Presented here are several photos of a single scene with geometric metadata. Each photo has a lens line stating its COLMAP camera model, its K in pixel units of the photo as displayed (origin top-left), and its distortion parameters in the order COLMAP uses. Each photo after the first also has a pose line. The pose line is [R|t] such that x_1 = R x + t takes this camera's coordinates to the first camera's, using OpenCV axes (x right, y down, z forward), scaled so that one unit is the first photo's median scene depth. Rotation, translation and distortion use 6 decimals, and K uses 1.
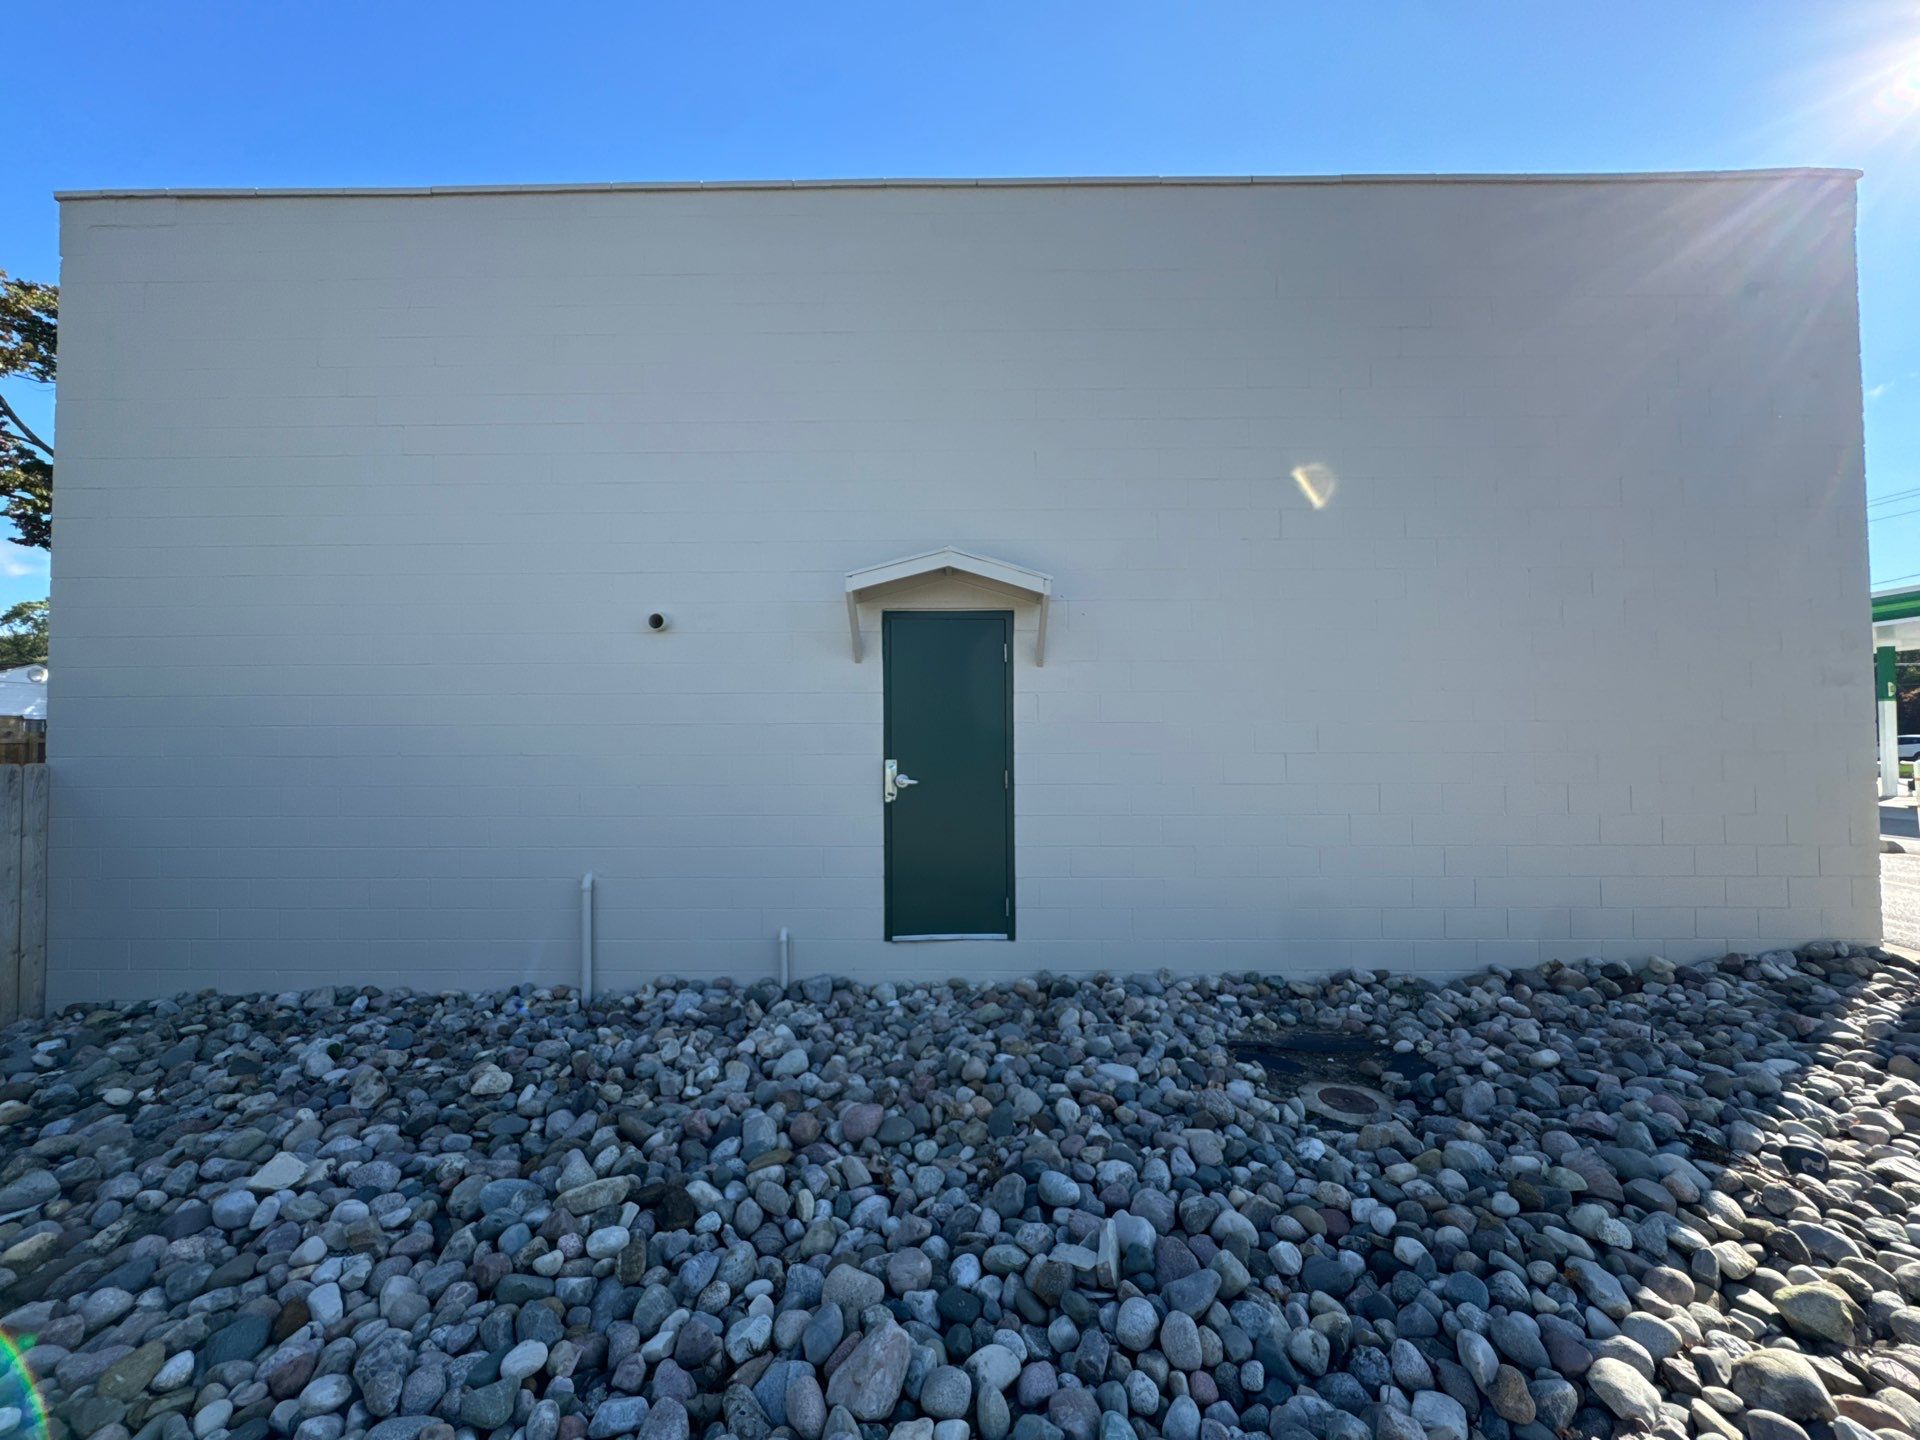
lens RADIAL K [[782.8, 0, 960.0], [0, 782.8, 720.0], [0, 0, 1]] dist [-0.001342, 0.000246]
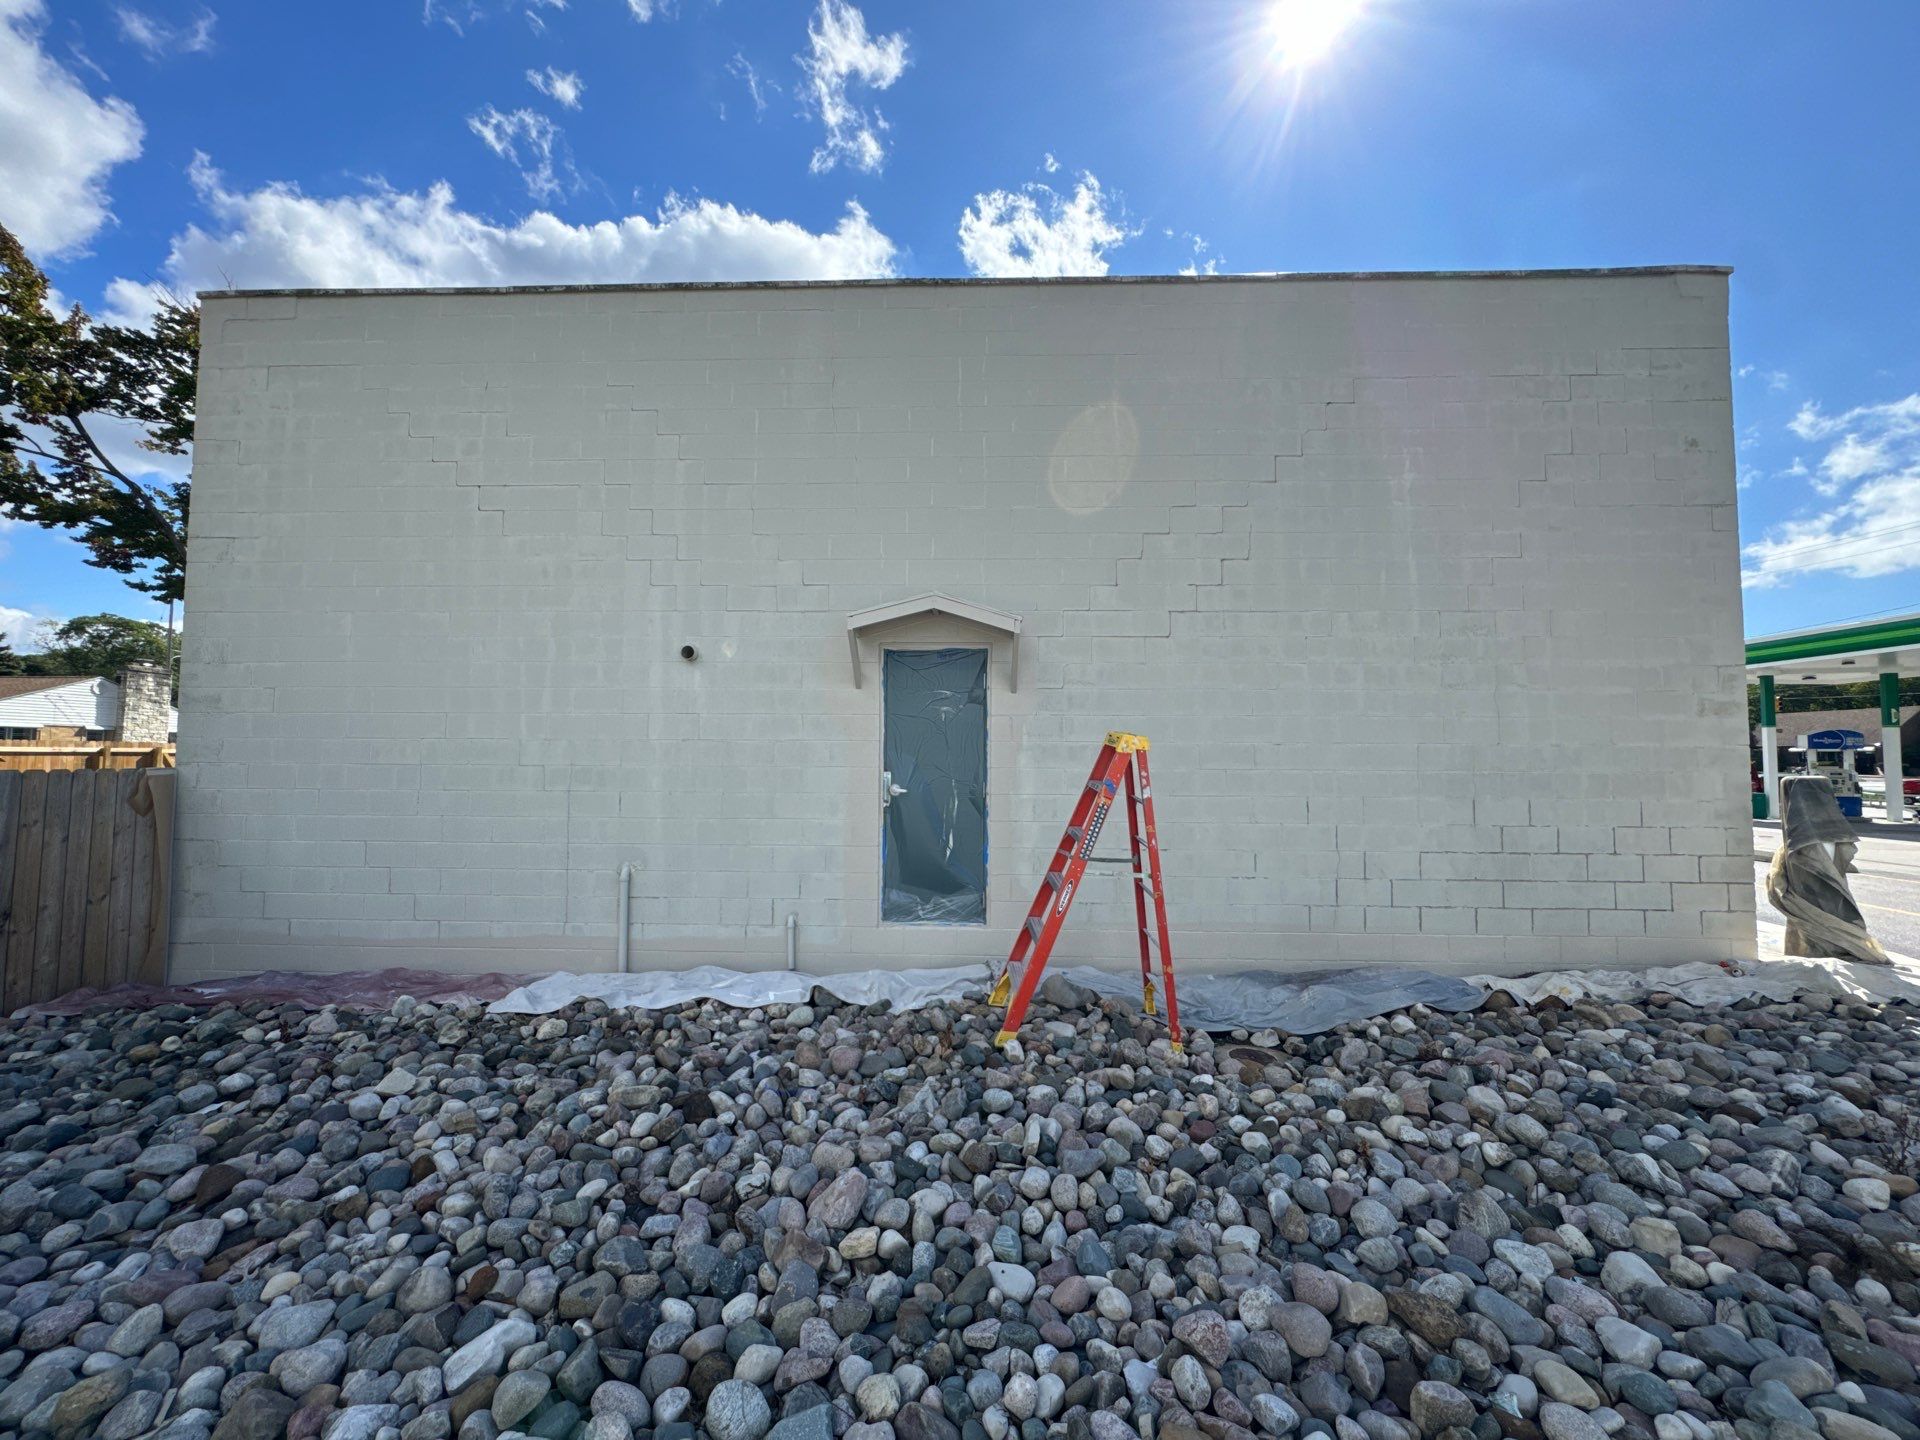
lens RADIAL K [[763.3, 0, 958.9], [0, 763.3, 714.0], [0, 0, 1]] dist [-0.001545, -0.000054]
pose [[0.999774, 0.008301, -0.019572, 0.092202], [-0.008917, 0.999461, -0.031588, -0.001003], [0.019299, 0.031756, 0.999309, -0.294200]]
